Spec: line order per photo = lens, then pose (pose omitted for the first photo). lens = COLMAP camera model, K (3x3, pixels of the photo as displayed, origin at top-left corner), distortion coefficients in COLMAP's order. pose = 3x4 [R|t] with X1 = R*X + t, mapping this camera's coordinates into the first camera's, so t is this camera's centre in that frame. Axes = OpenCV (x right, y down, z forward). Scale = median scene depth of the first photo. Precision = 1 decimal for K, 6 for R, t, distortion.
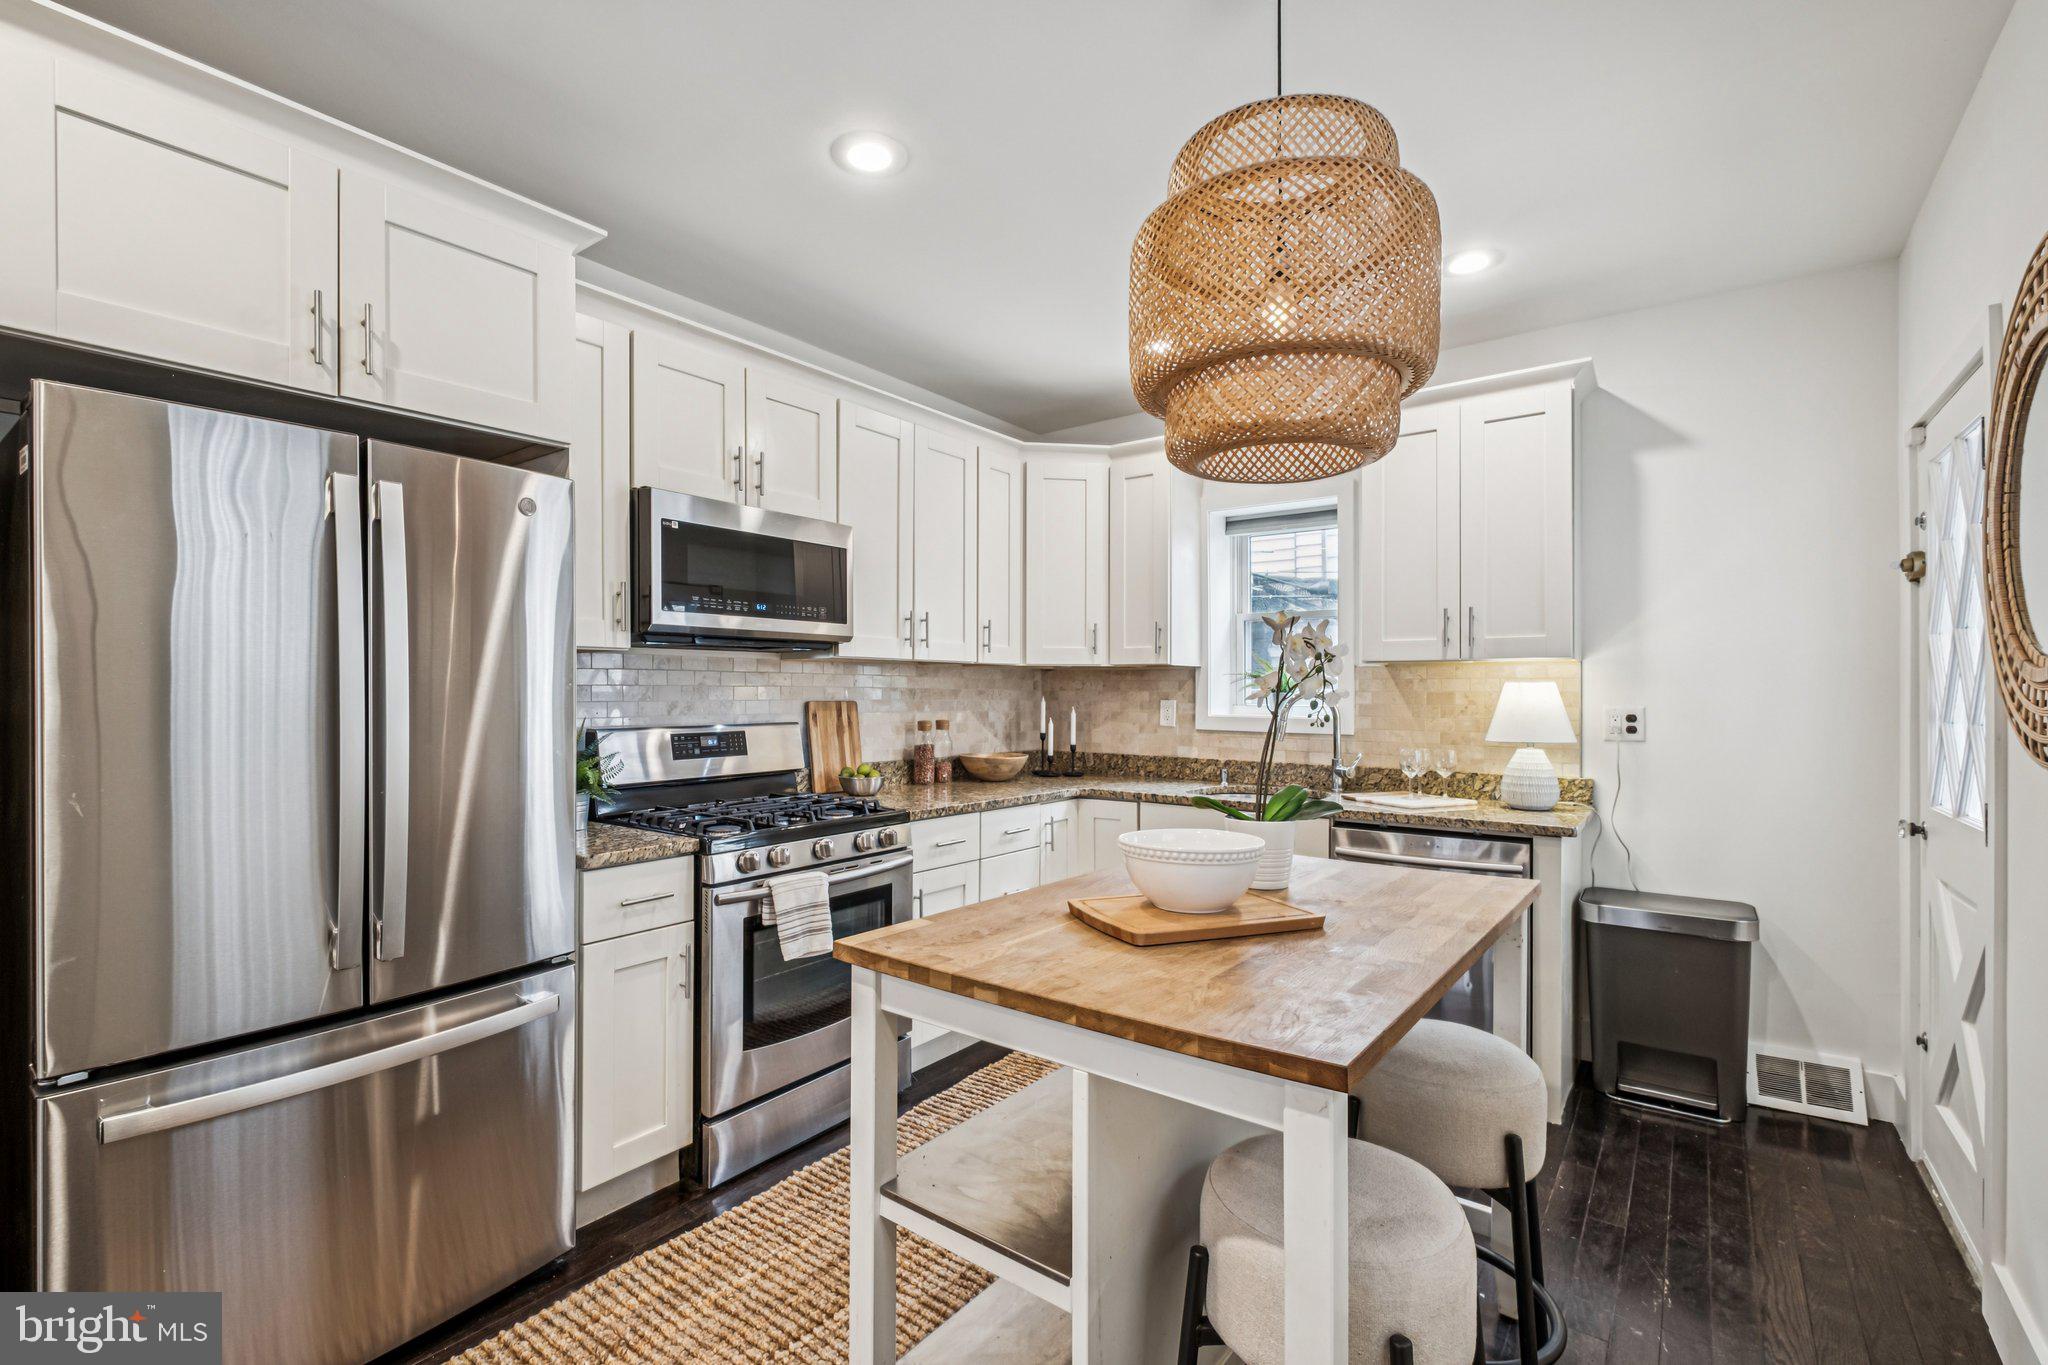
lens RADIAL K [[907.5, 0, 1015.0], [0, 907.5, 696.7], [0, 0, 1]] dist [-0.004060, -0.000879]
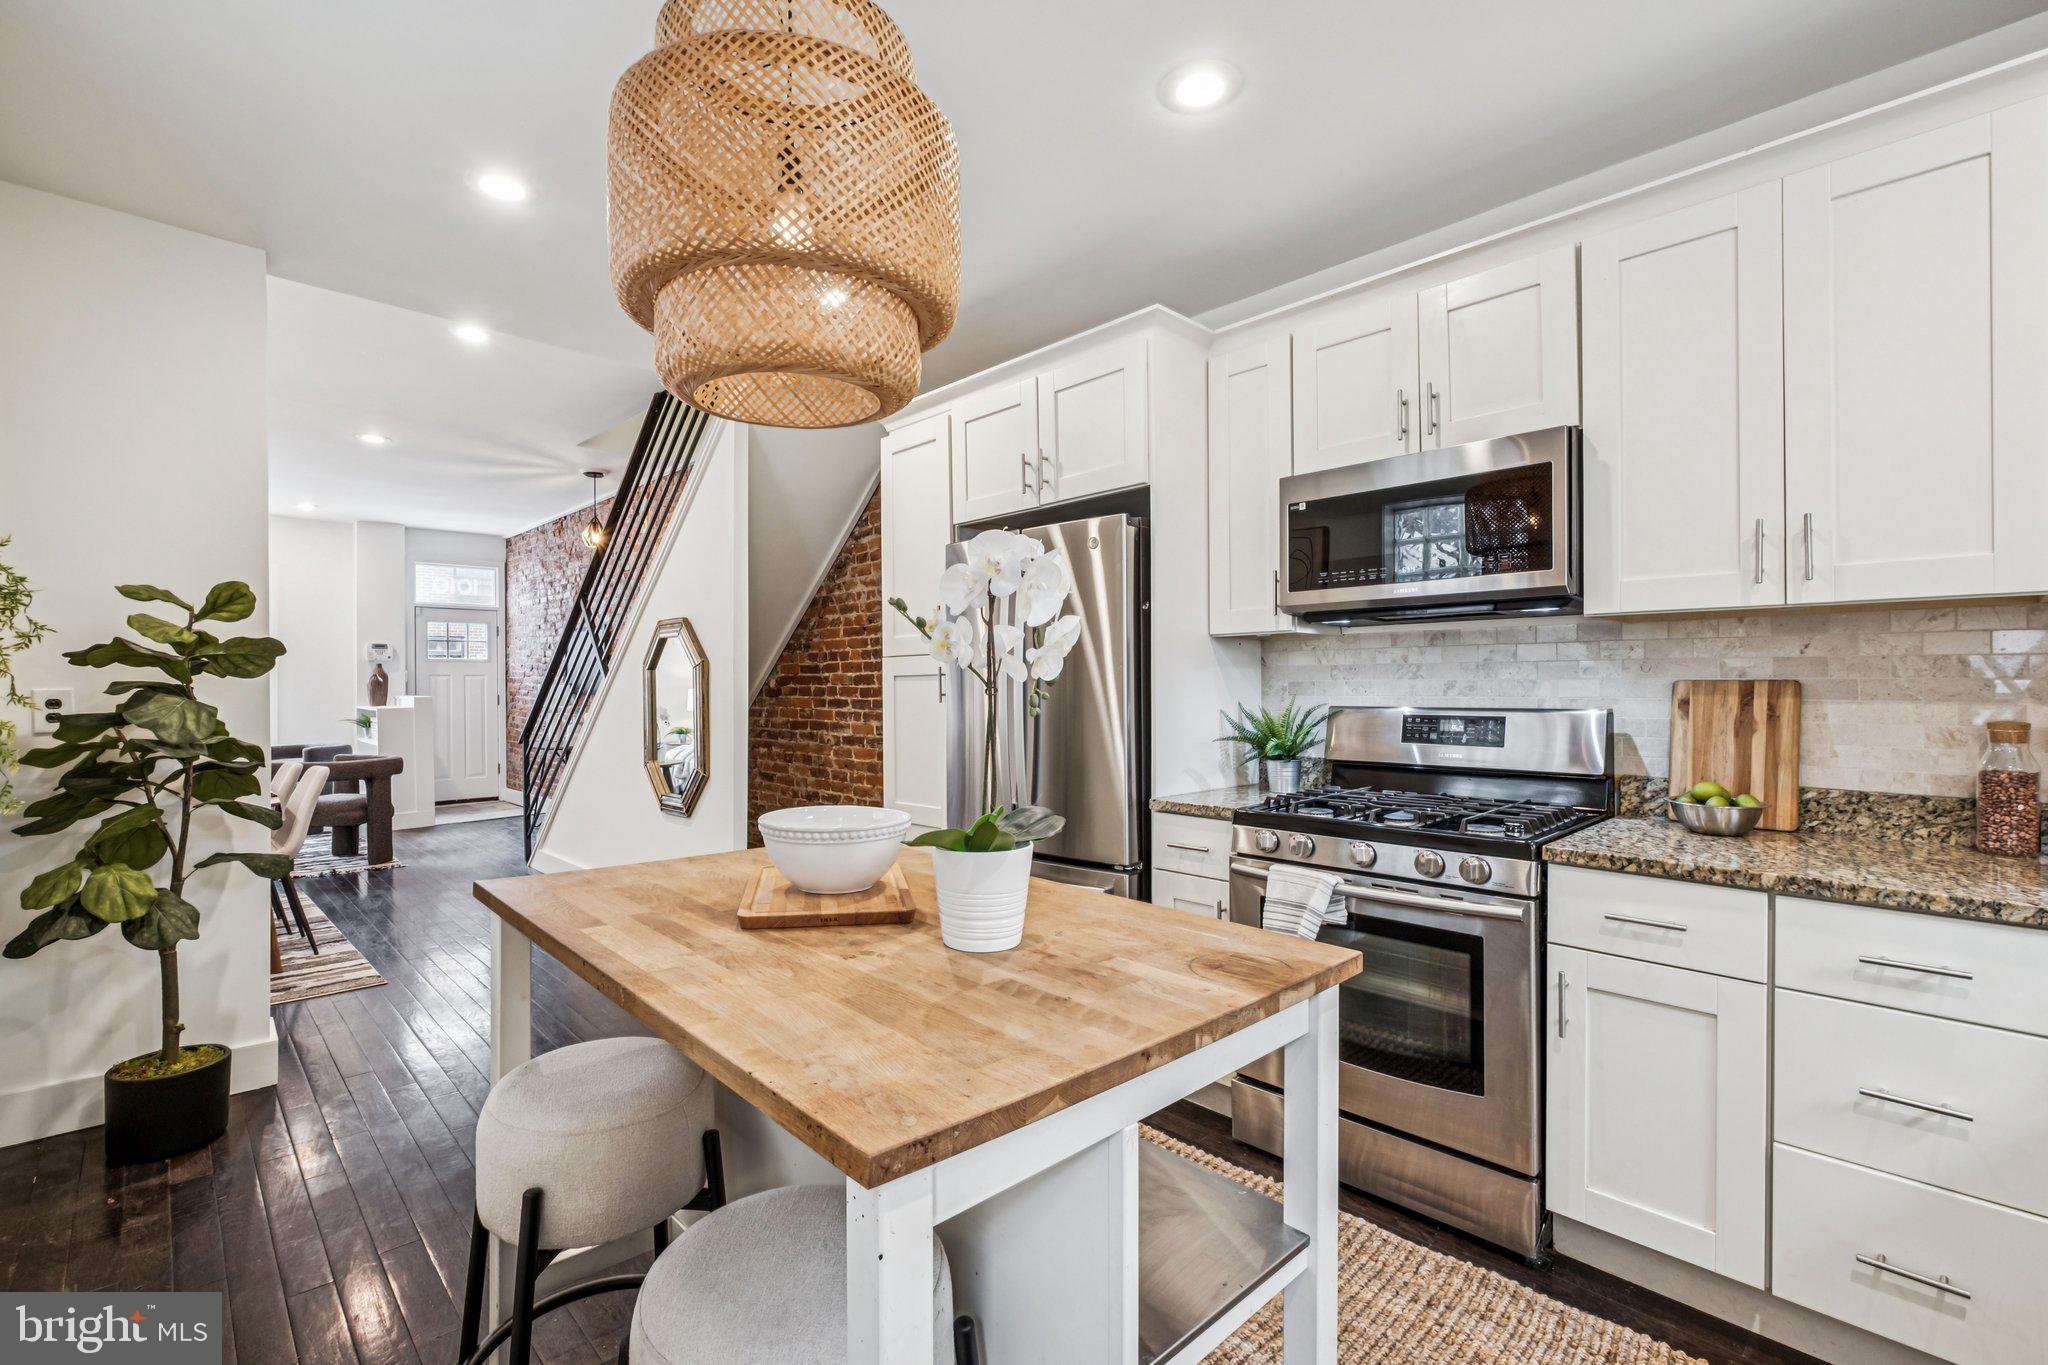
lens RADIAL K [[907.5, 0, 1015.0], [0, 907.5, 696.7], [0, 0, 1]] dist [-0.004060, -0.000879]
pose [[-0.163381, 0.012288, -0.986487, 0.573631], [-0.000177, 0.999922, 0.012485, 0.009900], [0.986563, 0.002214, -0.163366, 0.707464]]
